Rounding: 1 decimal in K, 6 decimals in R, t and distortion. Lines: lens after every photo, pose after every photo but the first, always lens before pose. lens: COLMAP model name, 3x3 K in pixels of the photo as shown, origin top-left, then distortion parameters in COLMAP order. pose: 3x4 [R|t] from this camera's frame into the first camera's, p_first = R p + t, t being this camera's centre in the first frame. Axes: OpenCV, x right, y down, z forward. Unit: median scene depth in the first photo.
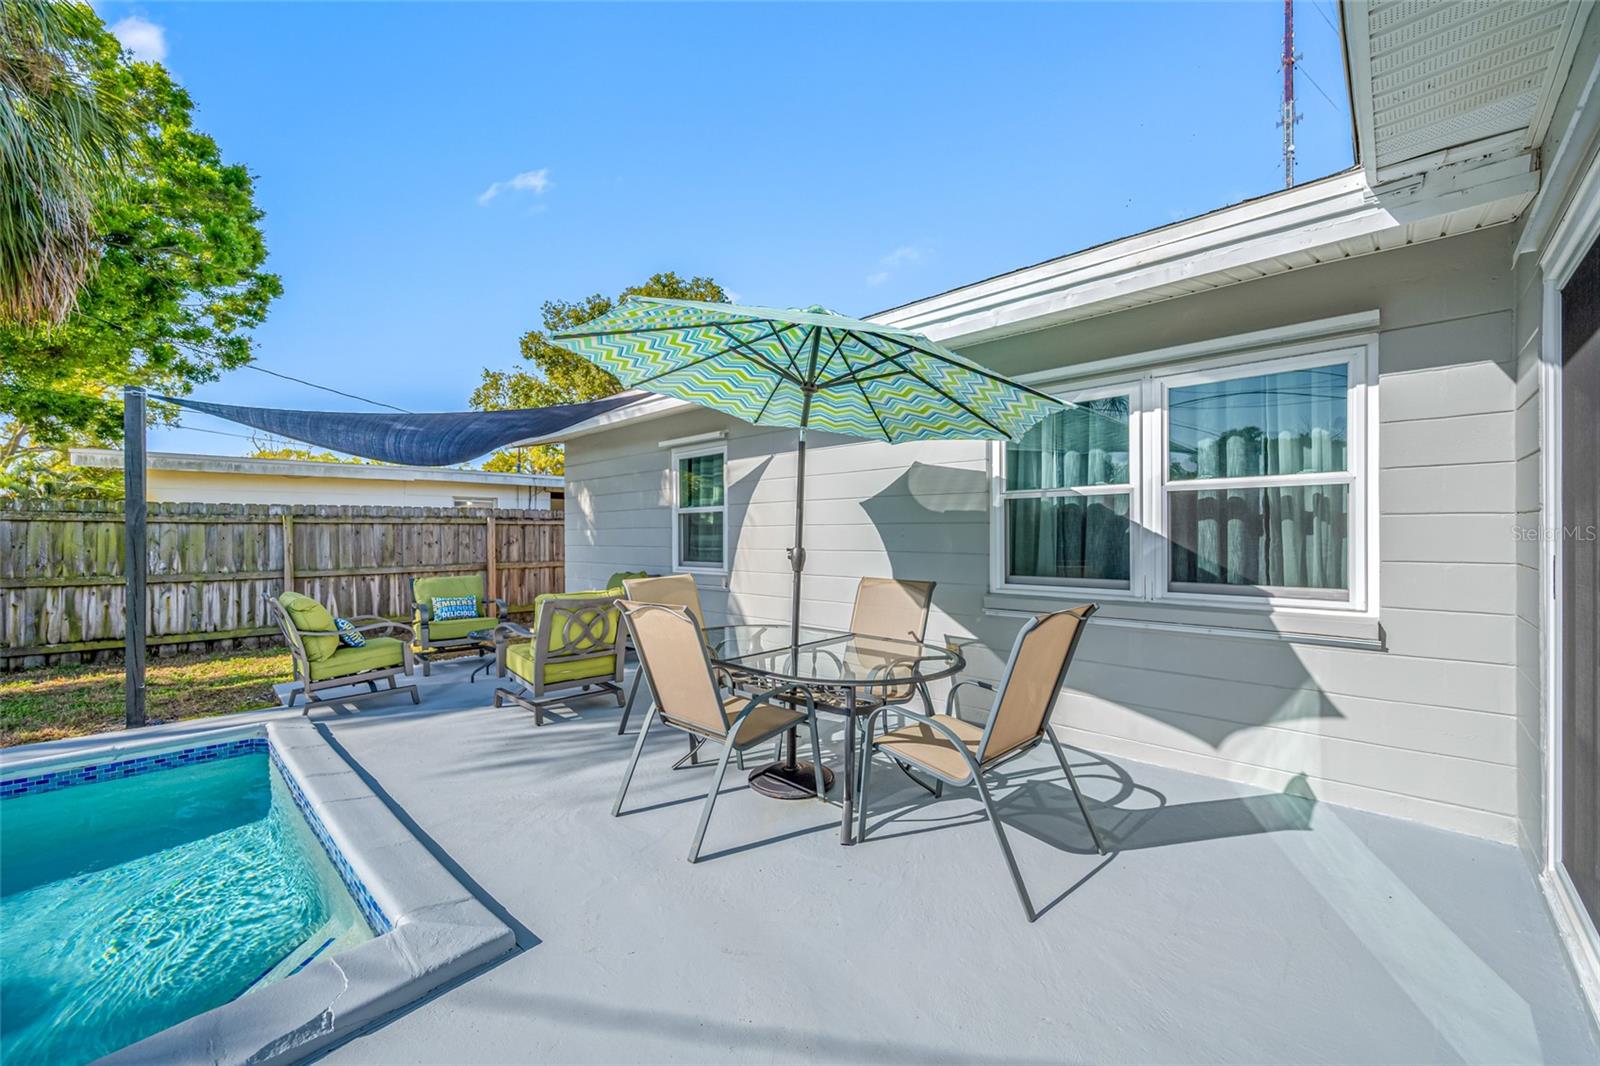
lens RADIAL K [[632.1, 0, 800.0], [0, 632.1, 533.0], [0, 0, 1]] dist [-0.000282, -0.000026]
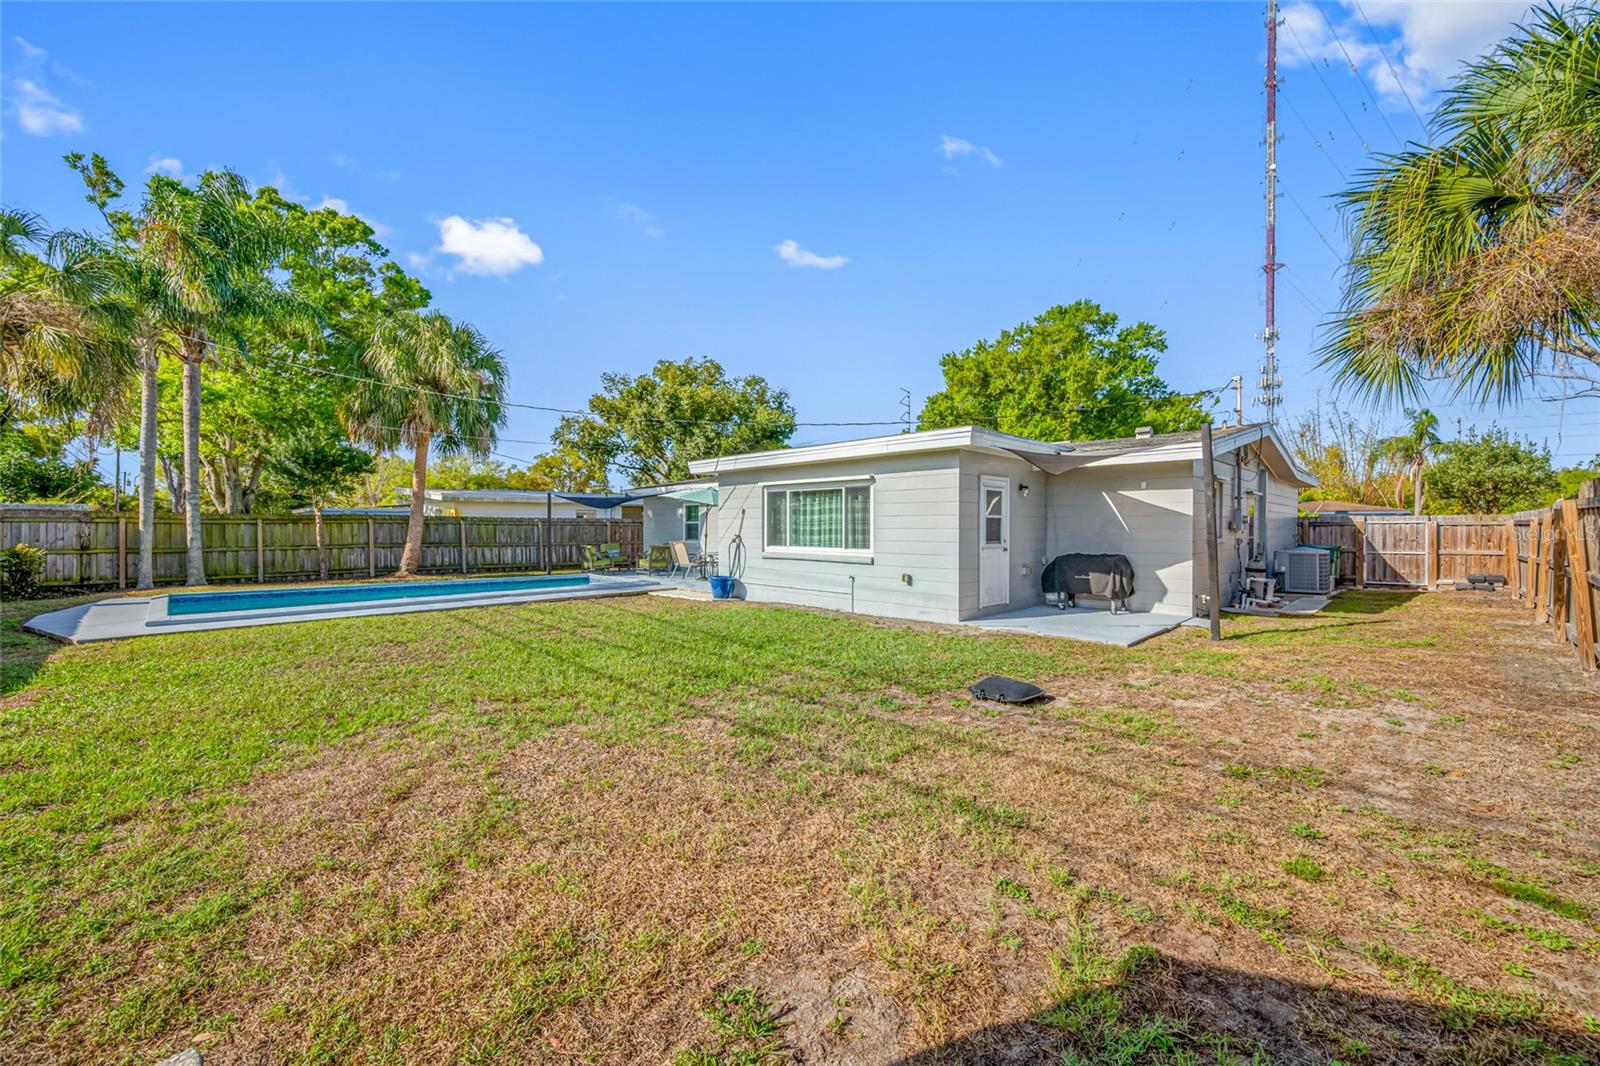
lens RADIAL K [[645.9, 0, 800.0], [0, 645.9, 533.0], [0, 0, 1]] dist [0.000245, 0.000008]
pose [[0.999382, 0.007570, -0.034313, 0.194677], [-0.007168, 0.999904, 0.011831, -0.010580], [0.034399, -0.011578, 0.999341, -0.865828]]
